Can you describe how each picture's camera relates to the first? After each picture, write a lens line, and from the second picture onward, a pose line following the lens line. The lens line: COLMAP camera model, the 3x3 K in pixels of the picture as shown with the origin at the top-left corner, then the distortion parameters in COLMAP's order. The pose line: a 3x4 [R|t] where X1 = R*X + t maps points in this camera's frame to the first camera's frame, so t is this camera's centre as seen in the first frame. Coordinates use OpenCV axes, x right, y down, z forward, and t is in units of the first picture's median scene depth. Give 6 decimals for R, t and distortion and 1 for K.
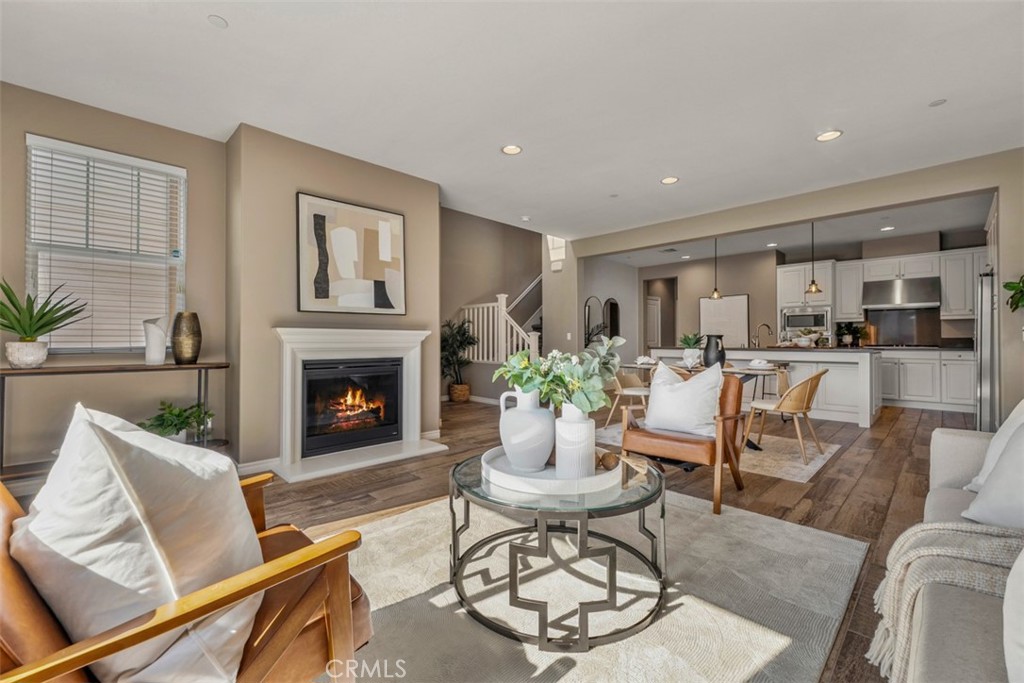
lens RADIAL K [[426.0, 0, 504.7], [0, 426.0, 337.9], [0, 0, 1]] dist [0.001031, -0.000223]
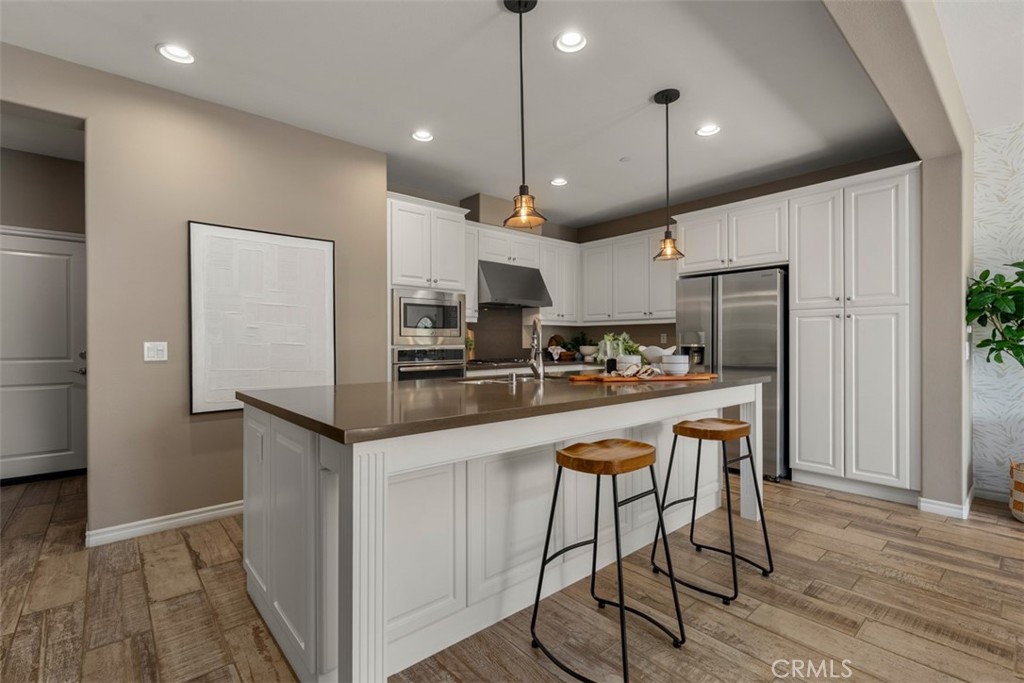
lens RADIAL K [[457.4, 0, 509.2], [0, 457.4, 345.8], [0, 0, 1]] dist [-0.002983, 0.001406]
pose [[0.050864, -0.007150, 0.998680, 0.238023], [-0.005852, 0.999955, 0.007457, -0.013811], [-0.998688, -0.006223, 0.050820, 1.251432]]
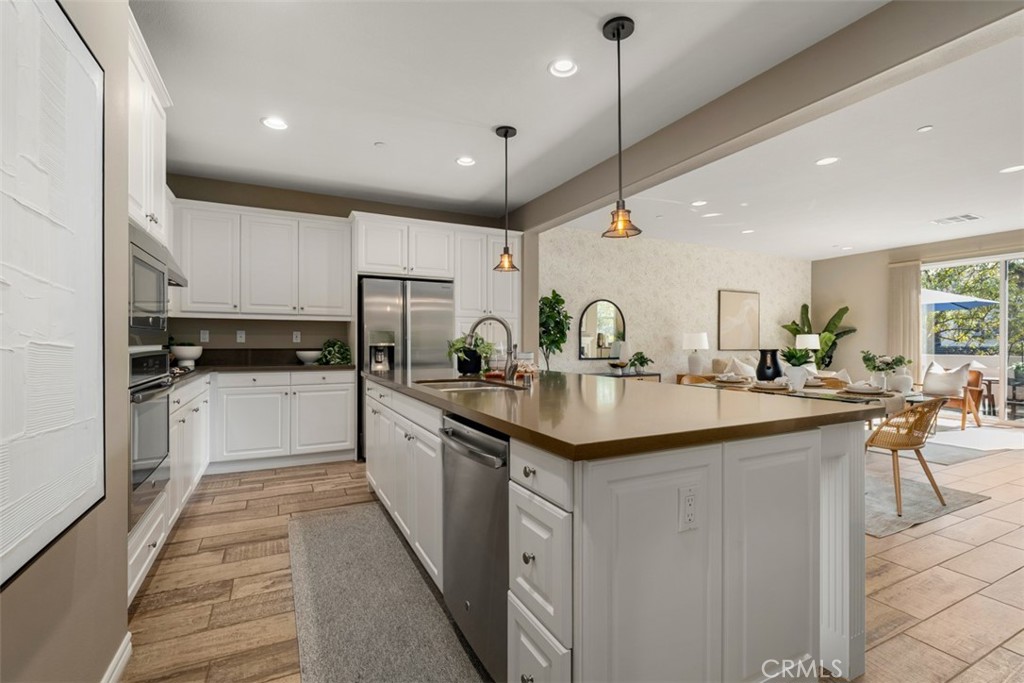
lens RADIAL K [[457.4, 0, 509.8], [0, 457.4, 342.2], [0, 0, 1]] dist [-0.002983, 0.001406]
pose [[-0.954235, -0.003022, 0.299042, 0.594497], [-0.004865, 0.999973, -0.005420, -0.011323], [-0.299018, -0.006627, -0.954225, 1.695299]]
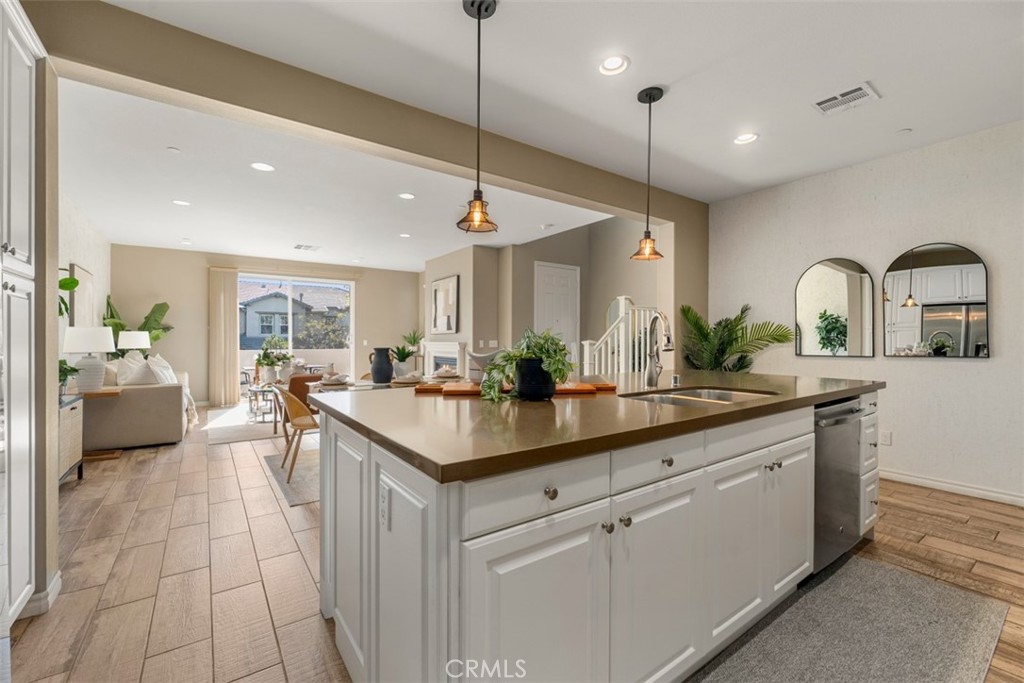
lens RADIAL K [[426.0, 0, 508.2], [0, 426.0, 341.8], [0, 0, 1]] dist [0.001031, -0.000223]
pose [[-0.150527, 0.004196, -0.988597, 1.149841], [0.005947, 0.999977, 0.003339, -0.018094], [0.988588, -0.005376, -0.150549, 1.171254]]
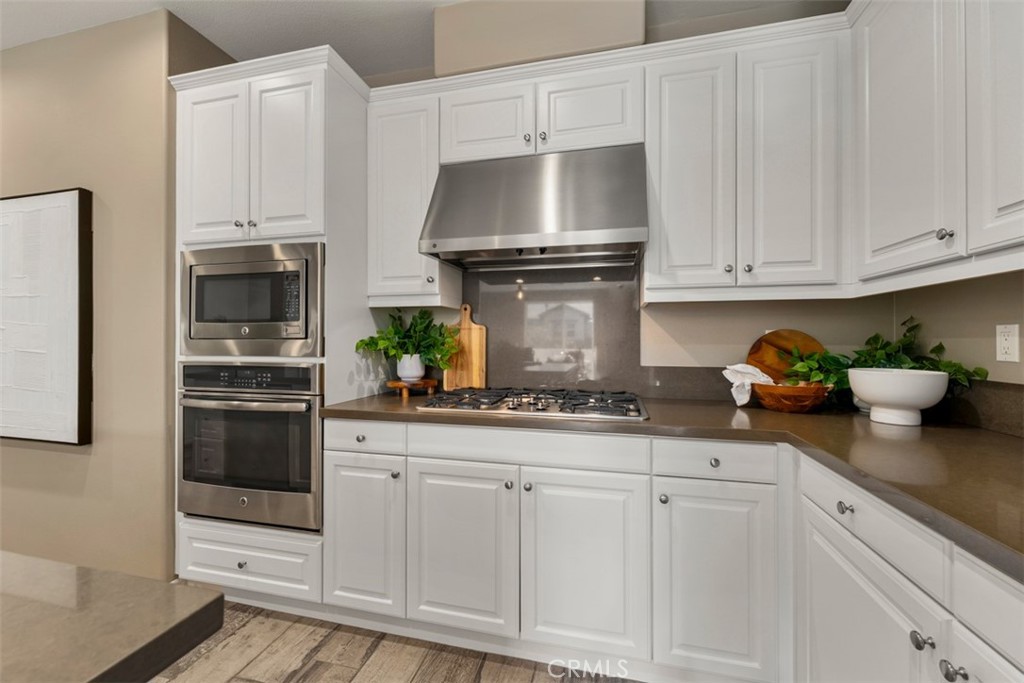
lens RADIAL K [[408.4, 0, 510.9], [0, 408.4, 343.3], [0, 0, 1]] dist [-0.000286, -0.001202]
pose [[0.847673, -0.001183, 0.530517, 1.007594], [-0.005699, 0.999920, 0.011335, -0.024669], [-0.530488, -0.012632, 0.847598, 1.022527]]
